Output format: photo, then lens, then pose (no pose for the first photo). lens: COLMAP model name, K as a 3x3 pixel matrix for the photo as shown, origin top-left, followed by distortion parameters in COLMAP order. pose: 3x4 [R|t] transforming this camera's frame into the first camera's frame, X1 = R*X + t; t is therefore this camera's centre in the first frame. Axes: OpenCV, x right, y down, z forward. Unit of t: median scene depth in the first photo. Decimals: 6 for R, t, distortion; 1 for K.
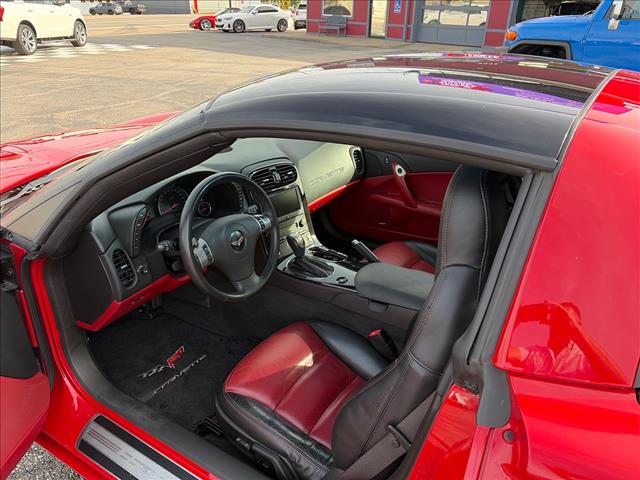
lens RADIAL K [[484.8, 0, 321.4], [0, 484.8, 243.4], [0, 0, 1]] dist [0.050362, -0.048698]
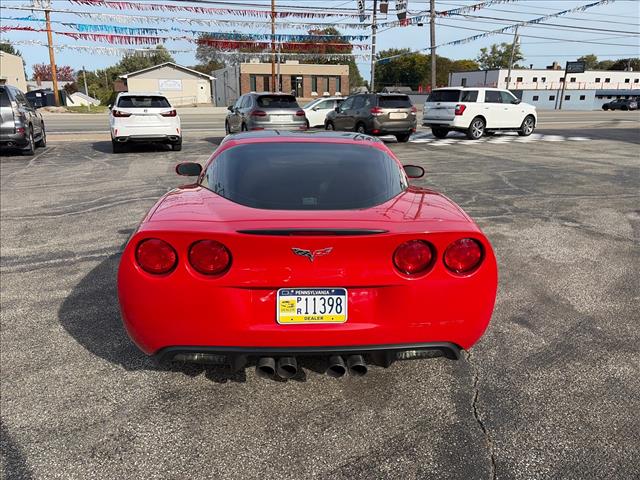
lens RADIAL K [[484.8, 0, 320.7], [0, 484.8, 245.9], [0, 0, 1]] dist [0.050362, -0.048698]
pose [[0.589149, 0.223953, -0.776369, 0.195796], [-0.348231, 0.937389, 0.006146, 0.015169], [0.729136, 0.266735, 0.630249, -0.040543]]
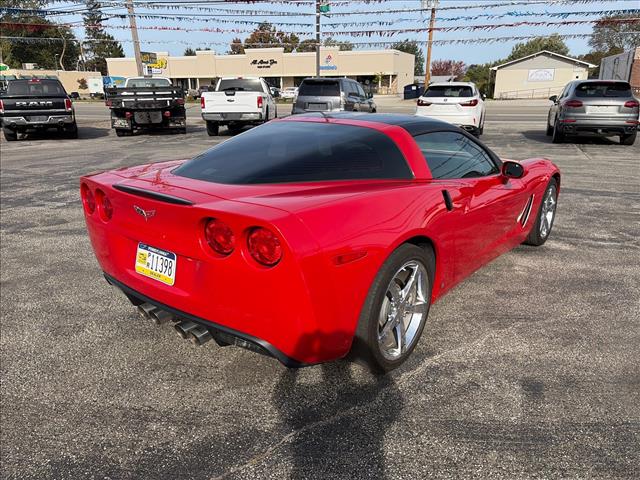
lens RADIAL K [[484.8, 0, 319.6], [0, 484.8, 245.9], [0, 0, 1]] dist [0.050362, -0.048698]
pose [[-0.096062, 0.291469, -0.951745, 0.225740], [-0.435104, 0.847681, 0.303516, -0.033913], [0.895241, 0.443264, 0.045389, 0.071393]]
